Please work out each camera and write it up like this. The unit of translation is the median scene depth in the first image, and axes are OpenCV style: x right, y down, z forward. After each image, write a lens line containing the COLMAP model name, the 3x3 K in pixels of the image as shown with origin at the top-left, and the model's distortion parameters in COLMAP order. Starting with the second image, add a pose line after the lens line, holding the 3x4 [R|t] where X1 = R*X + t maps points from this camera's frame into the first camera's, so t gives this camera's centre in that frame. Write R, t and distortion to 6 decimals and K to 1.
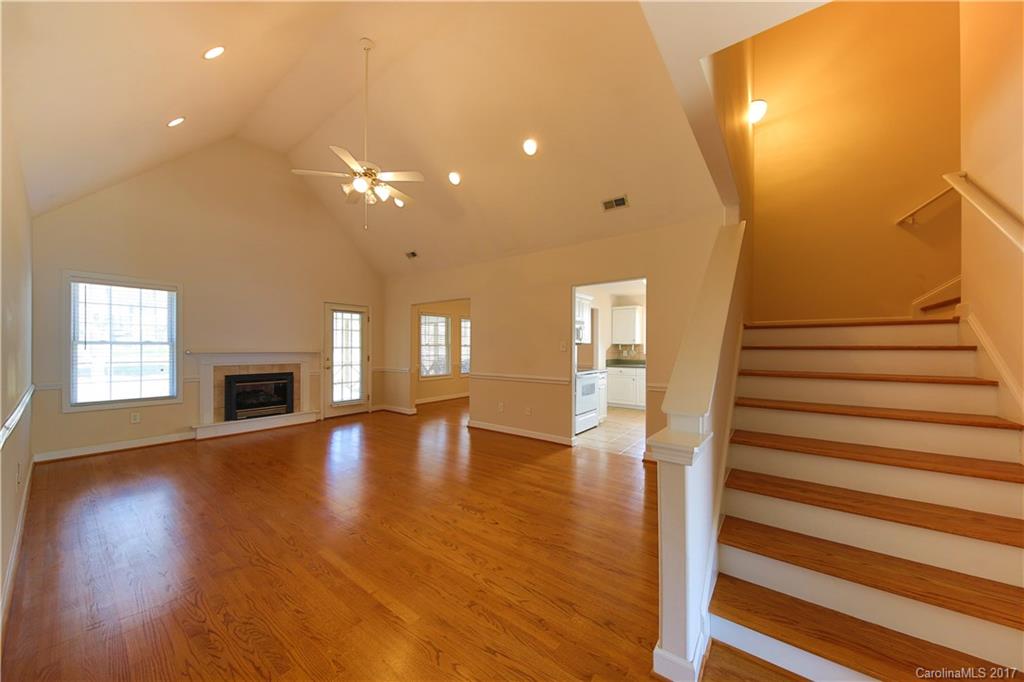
lens RADIAL K [[352.5, 0, 520.4], [0, 352.5, 346.1], [0, 0, 1]] dist [-0.000193, -0.002356]
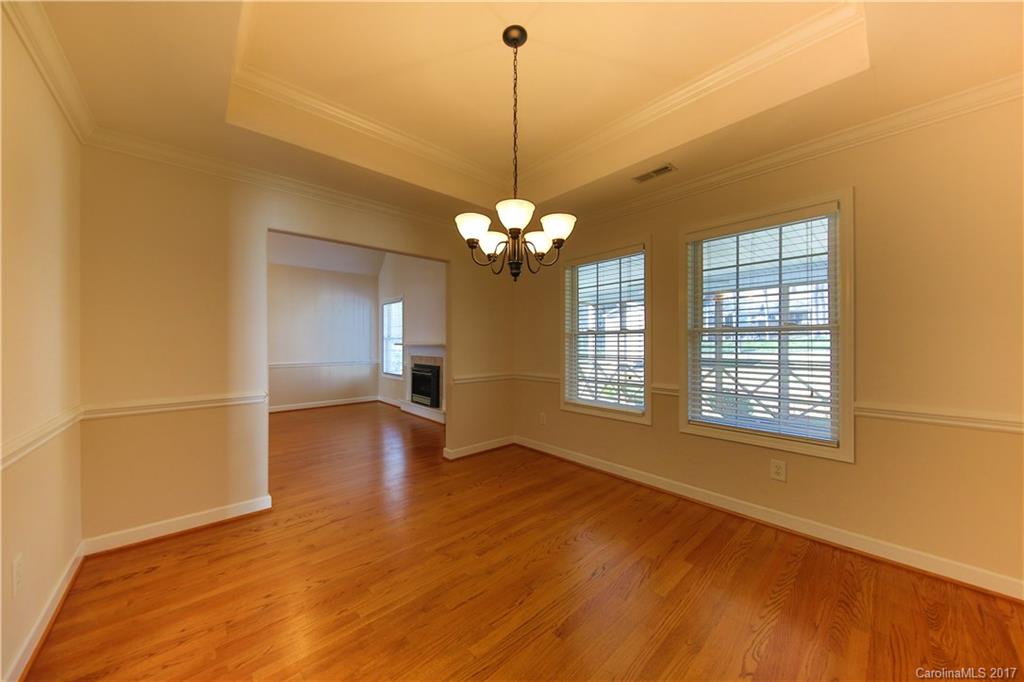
lens RADIAL K [[352.5, 0, 511.1], [0, 352.5, 341.2], [0, 0, 1]] dist [-0.000193, -0.002356]
pose [[-0.204919, -0.011677, -0.978709, 0.269104], [0.001411, 0.999924, -0.012225, 0.019743], [0.978778, -0.003886, -0.204887, 1.482938]]
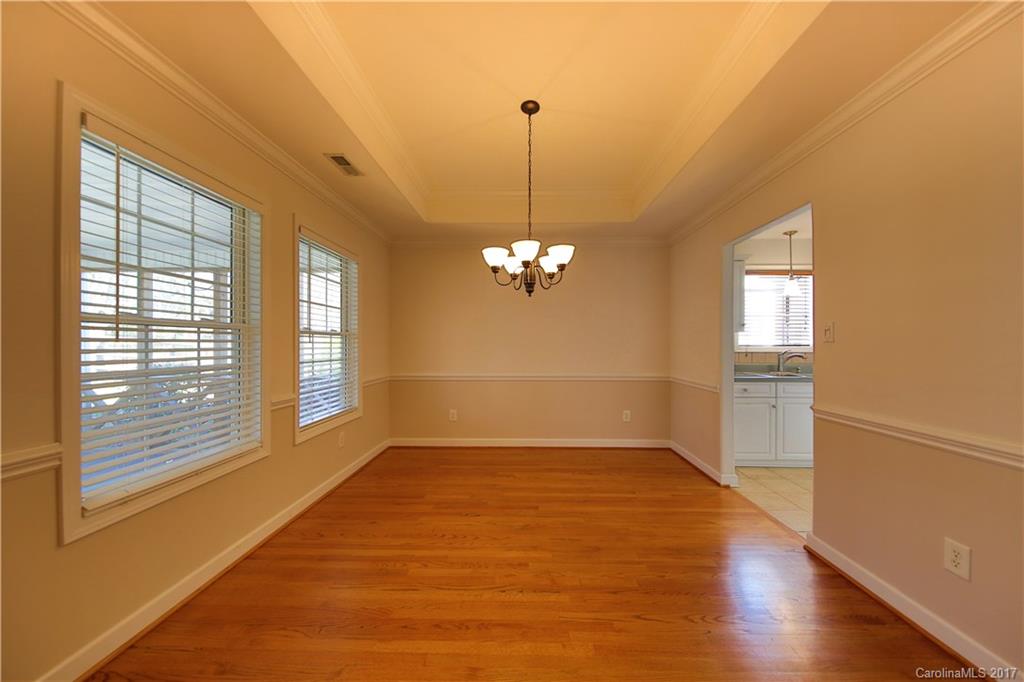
lens RADIAL K [[352.5, 0, 510.7], [0, 352.5, 347.6], [0, 0, 1]] dist [-0.000193, -0.002356]
pose [[0.814863, -0.004039, 0.579639, -0.319850], [-0.000456, 0.999971, 0.007609, 0.016517], [-0.579653, -0.006464, 0.814838, 1.084550]]
